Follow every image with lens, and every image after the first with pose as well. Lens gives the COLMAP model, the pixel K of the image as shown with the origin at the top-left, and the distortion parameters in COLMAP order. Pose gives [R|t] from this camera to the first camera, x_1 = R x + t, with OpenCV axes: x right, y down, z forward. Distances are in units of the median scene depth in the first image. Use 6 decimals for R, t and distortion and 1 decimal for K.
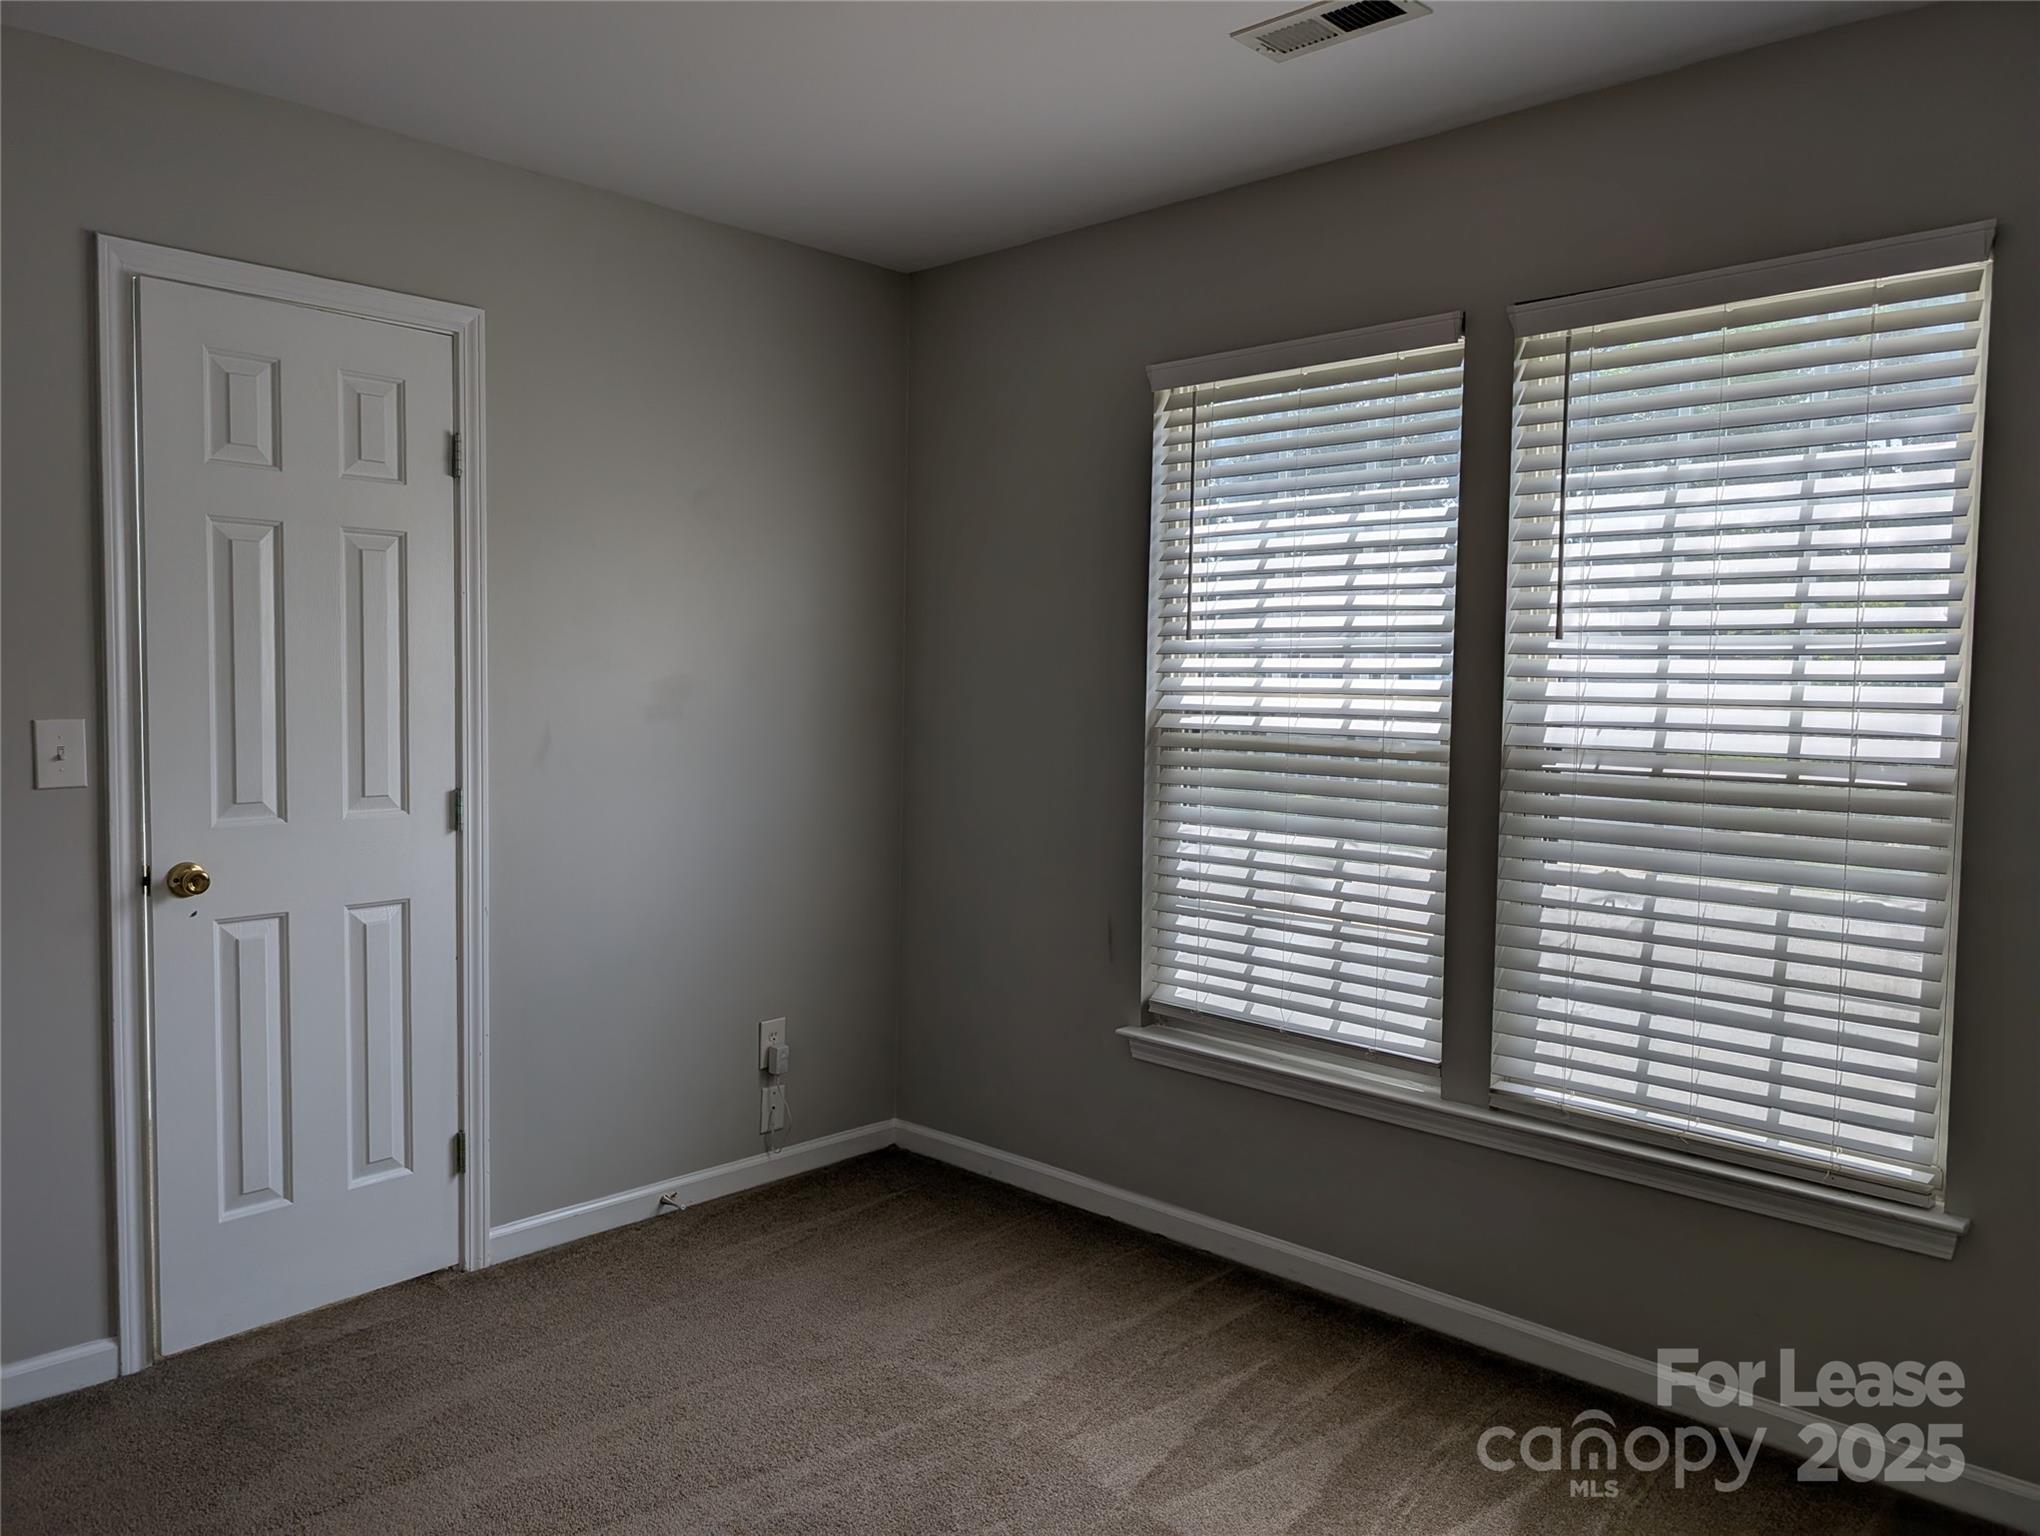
lens RADIAL K [[1451.0, 0, 1018.2], [0, 1451.0, 761.7], [0, 0, 1]] dist [0.070957, -0.093285]
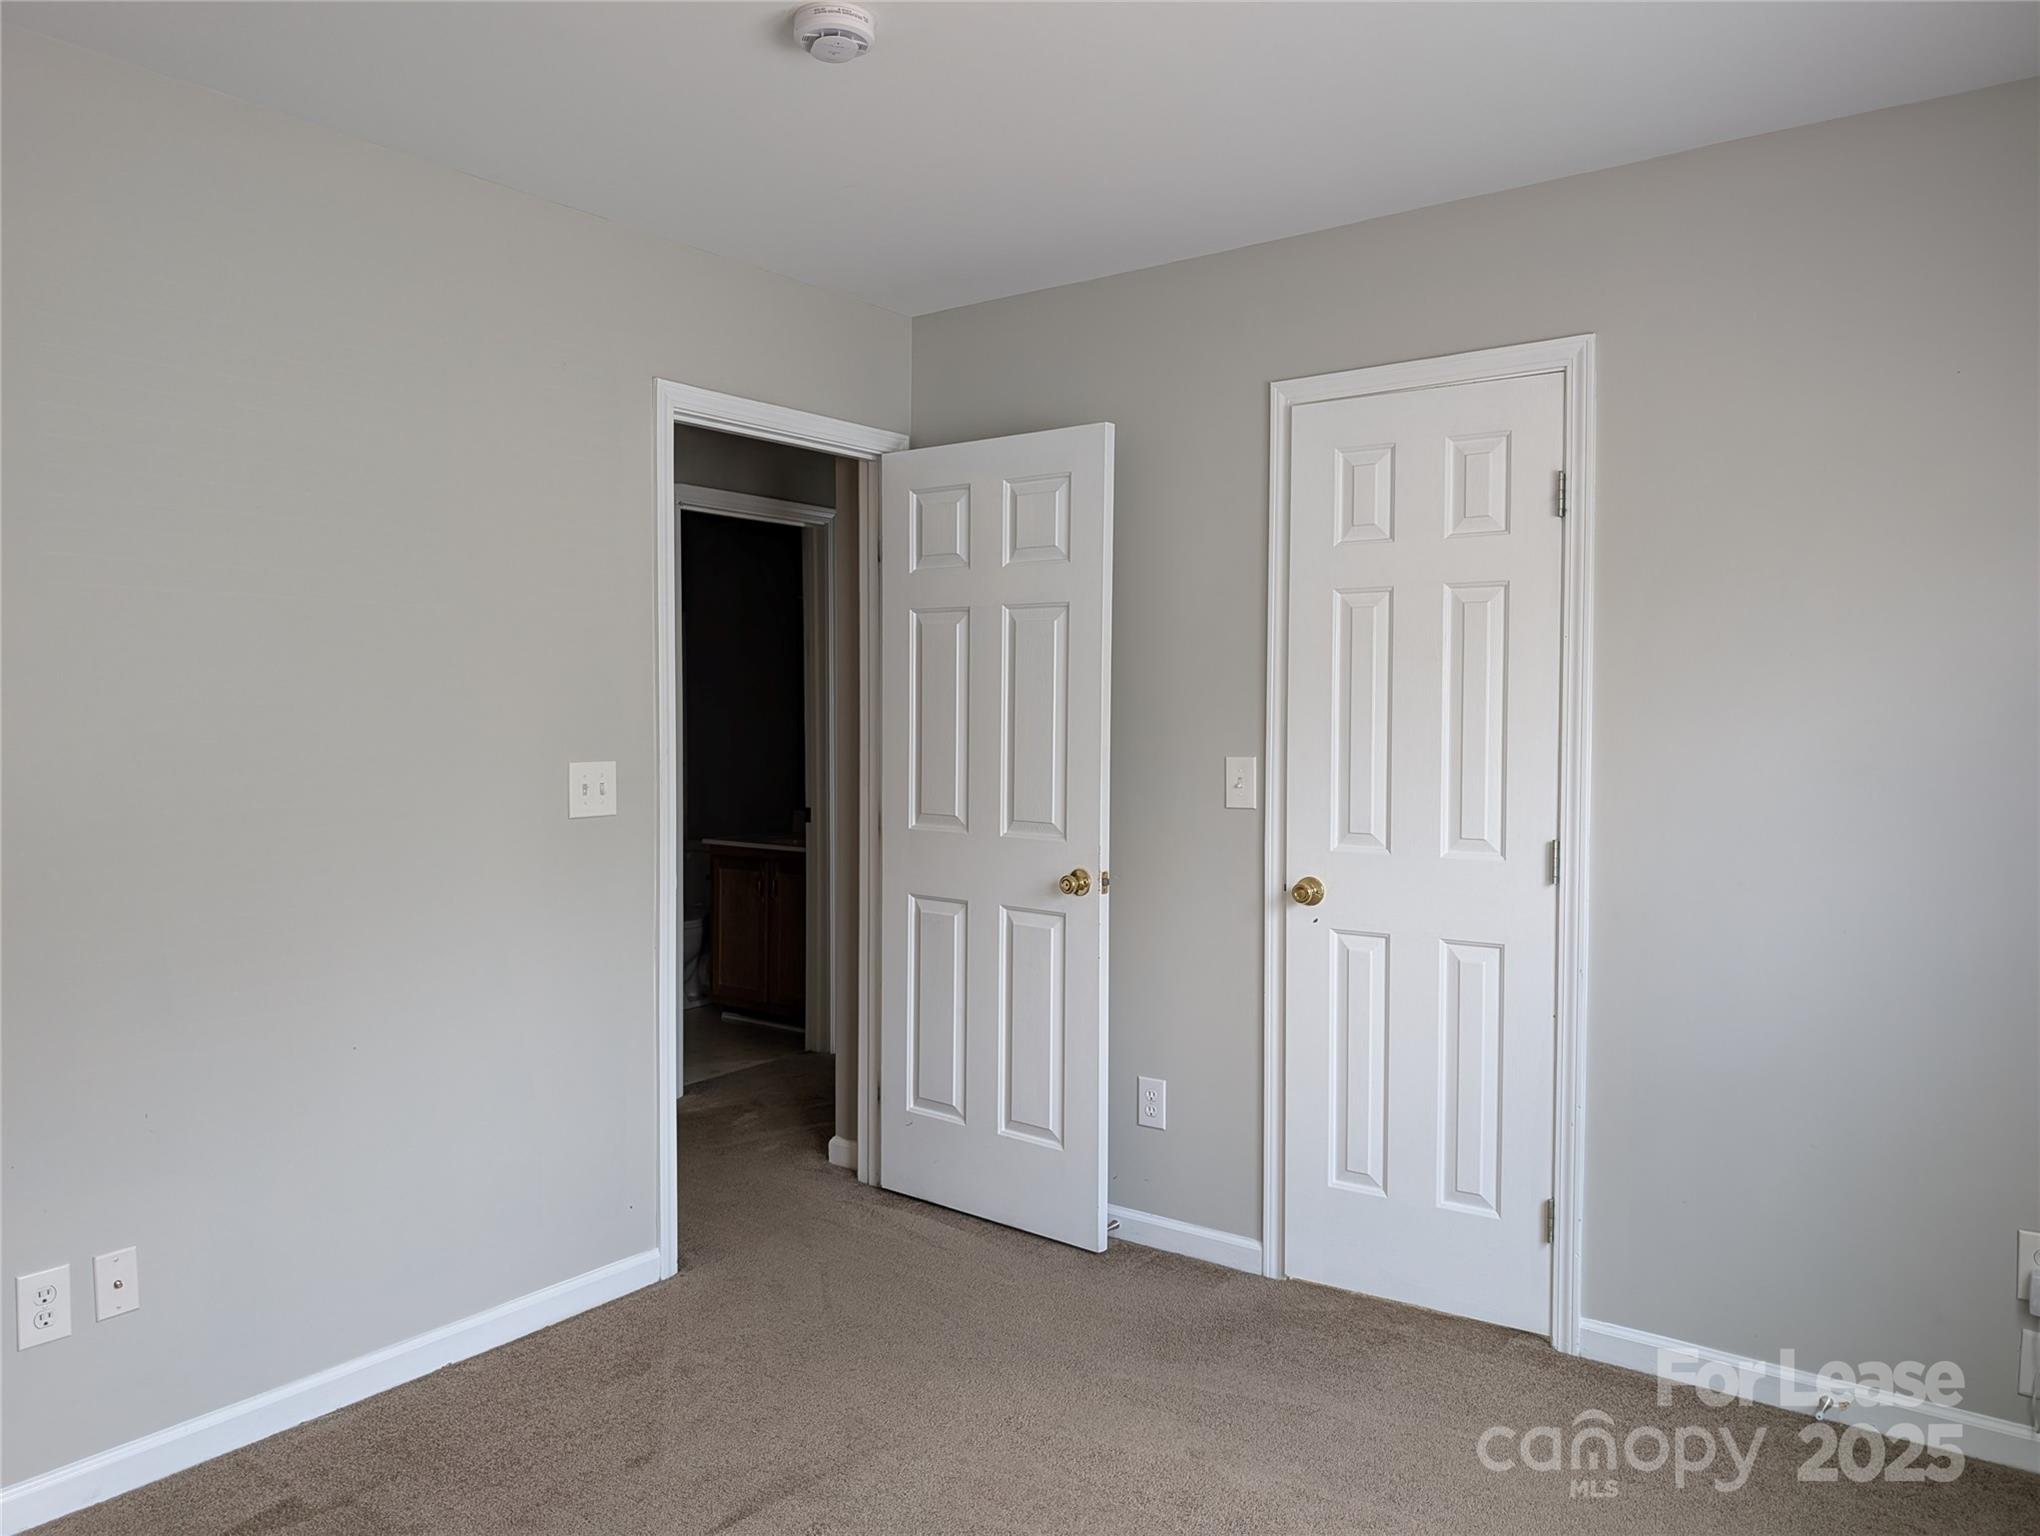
lens RADIAL K [[1427.7, 0, 1020.0], [0, 1427.7, 768.0], [0, 0, 1]] dist [-0.003126, -0.001572]
pose [[0.132056, 0.020570, -0.991029, 0.552475], [-0.059820, 0.998128, 0.012746, -0.021516], [0.989436, 0.057600, 0.133039, 0.583931]]
